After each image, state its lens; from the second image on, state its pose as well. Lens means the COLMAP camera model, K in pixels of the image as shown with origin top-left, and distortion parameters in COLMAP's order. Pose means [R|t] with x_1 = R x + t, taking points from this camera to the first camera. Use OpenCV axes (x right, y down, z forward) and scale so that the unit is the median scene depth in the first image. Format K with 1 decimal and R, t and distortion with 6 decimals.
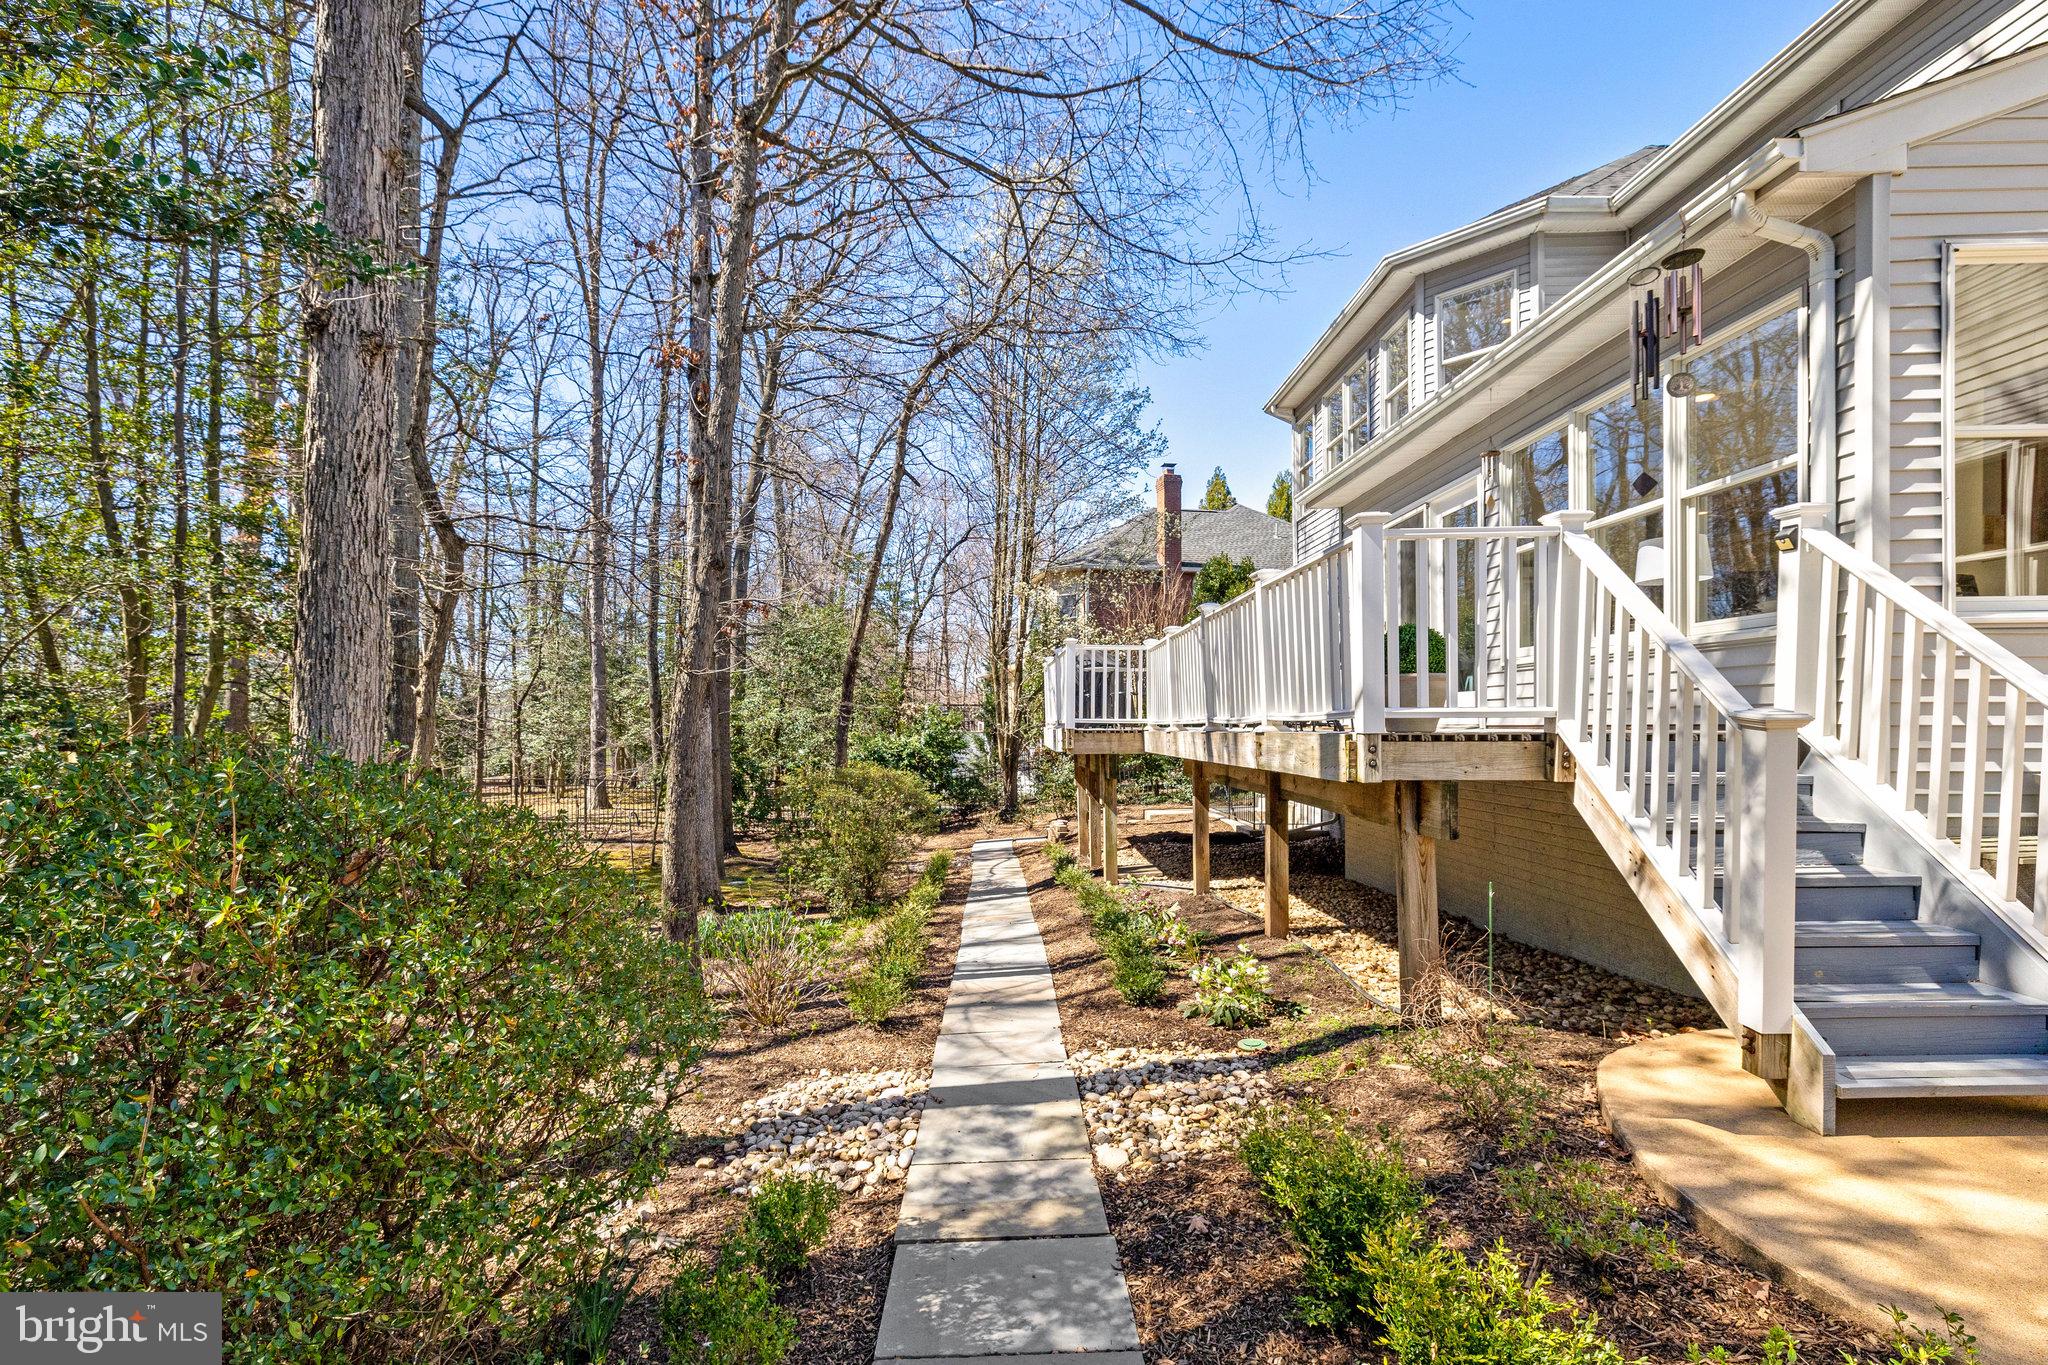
lens RADIAL K [[909.5, 0, 978.5], [0, 909.5, 728.6], [0, 0, 1]] dist [0.001309, 0.000322]
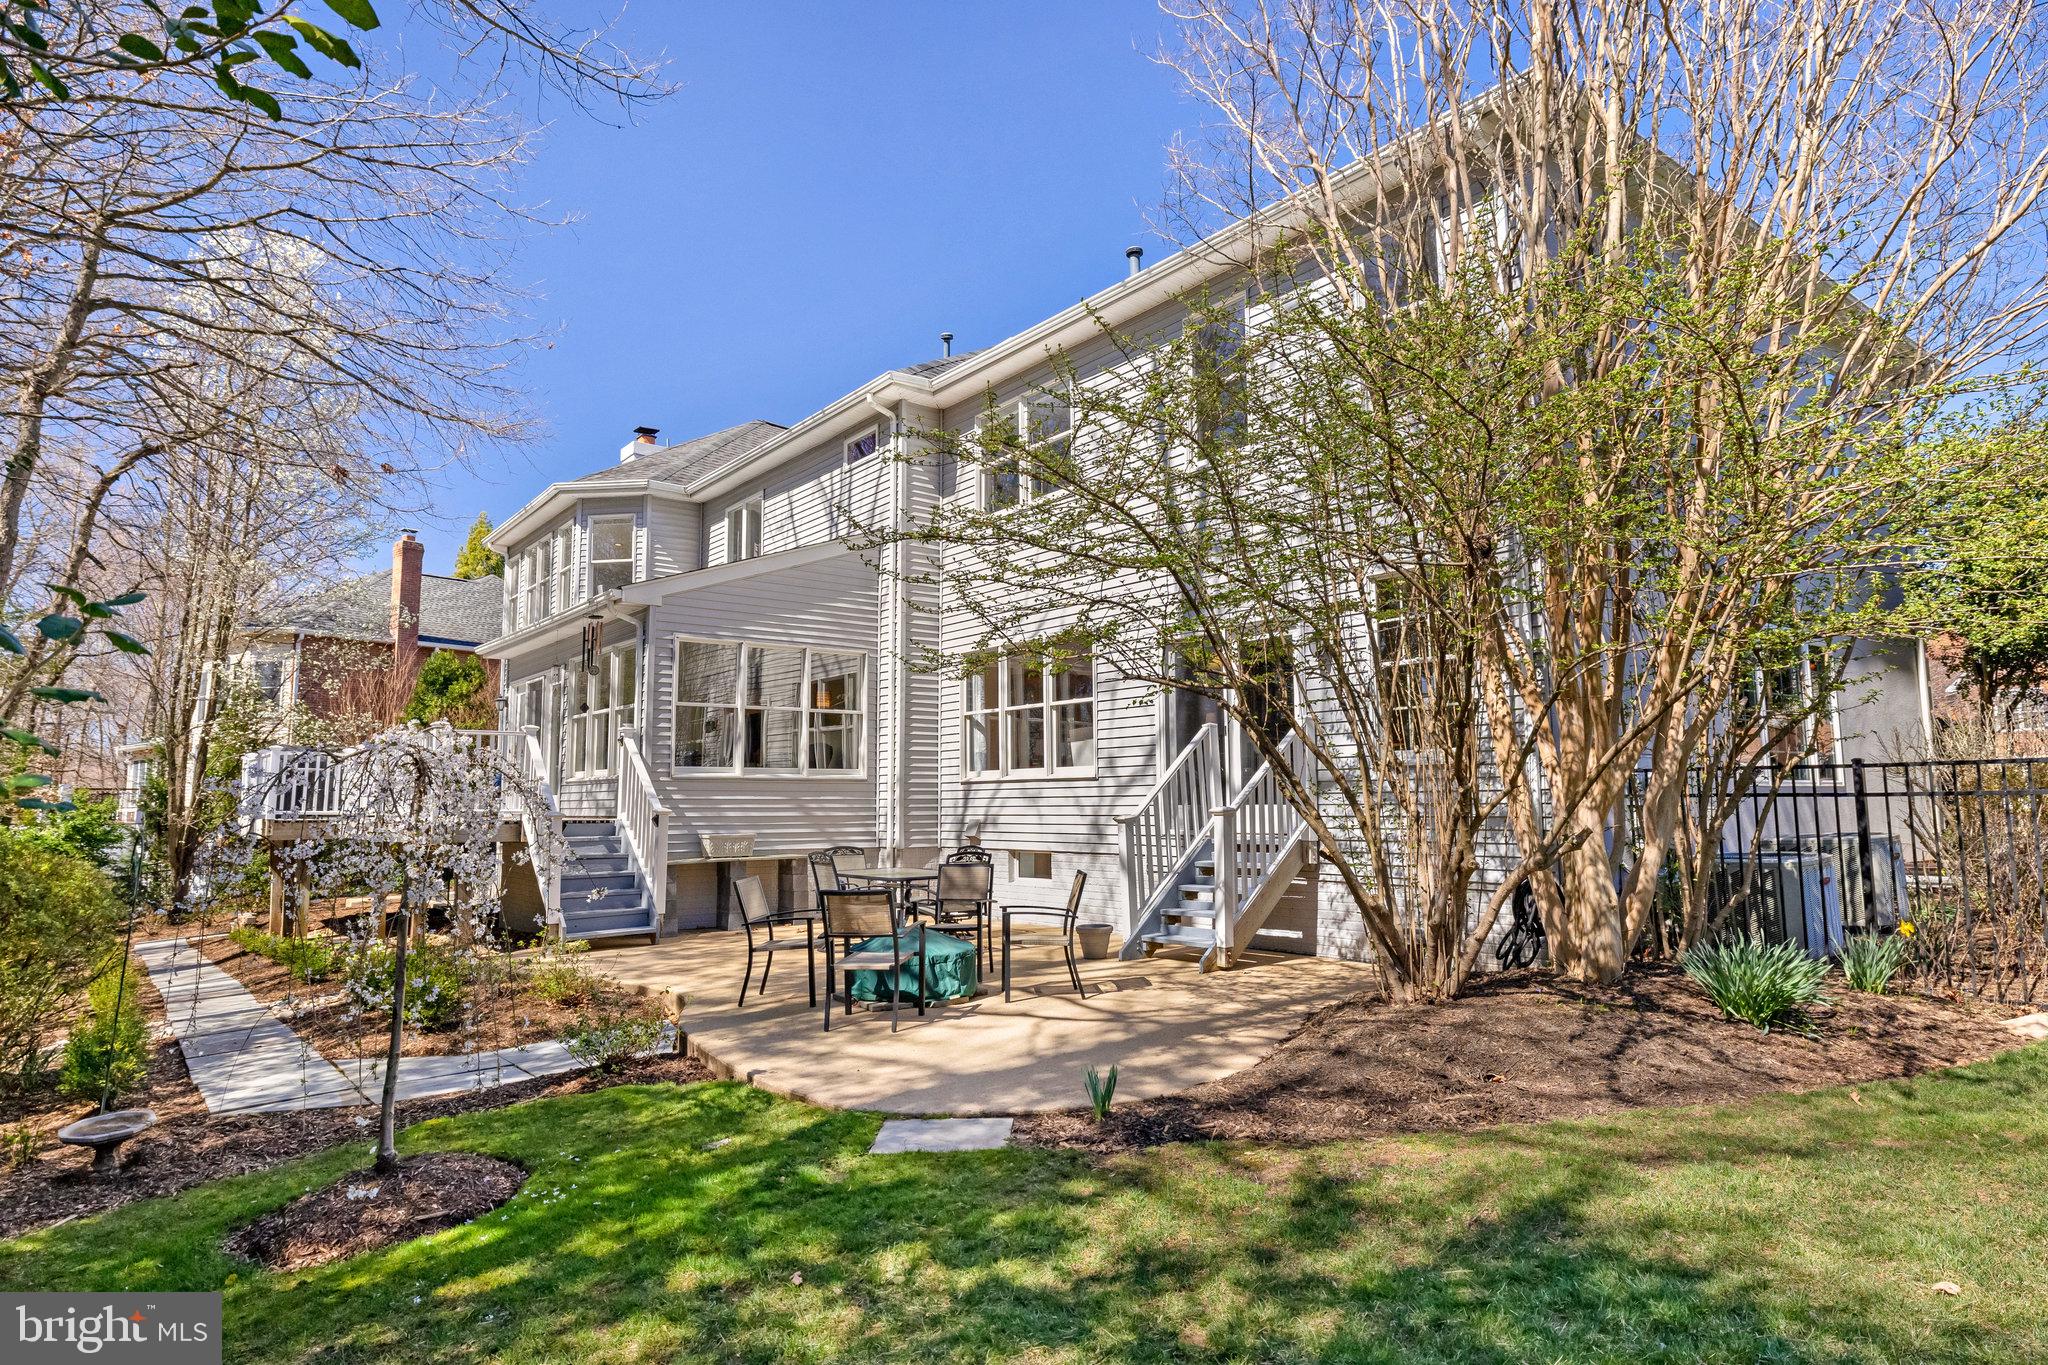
lens RADIAL K [[1154.7, 0, 1024.0], [0, 1154.7, 682.5], [0, 0, 1]] dist [-0.011472, -0.000705]
pose [[0.773922, 0.067903, 0.629630, -0.050119], [0.005137, 0.993529, -0.113462, -0.001152], [-0.633260, 0.091045, 0.768565, -0.432282]]
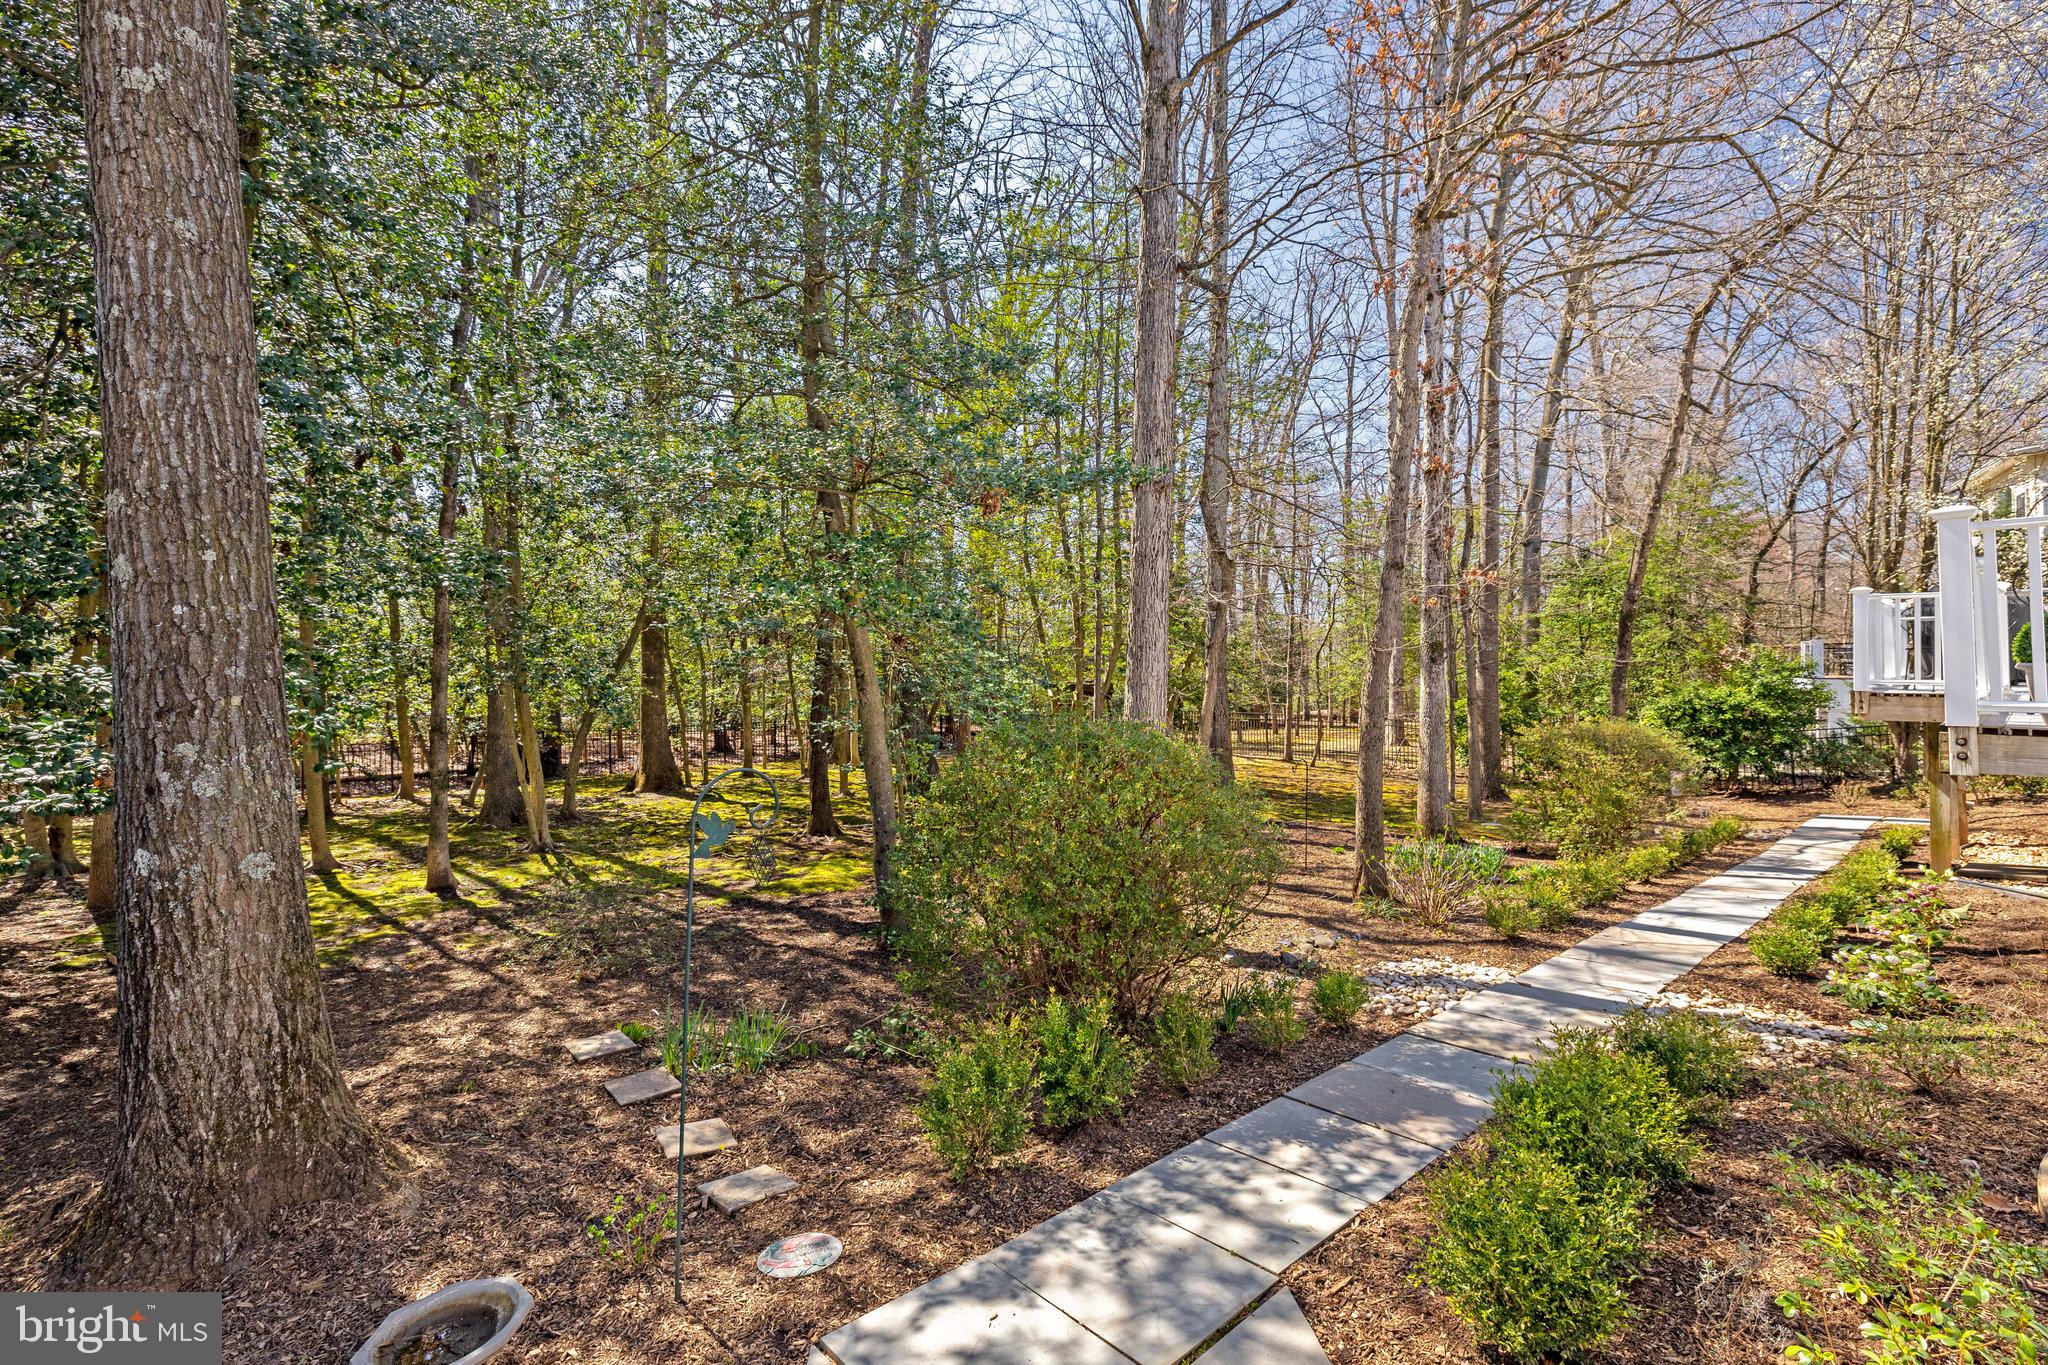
lens RADIAL K [[901.2, 0, 1010.1], [0, 901.2, 661.4], [0, 0, 1]] dist [-0.001952, 0.000025]
pose [[0.675265, -0.003736, -0.737566, 0.094341], [0.001169, 0.999991, -0.003995, -0.012999], [0.737574, 0.001835, 0.675263, -0.090550]]
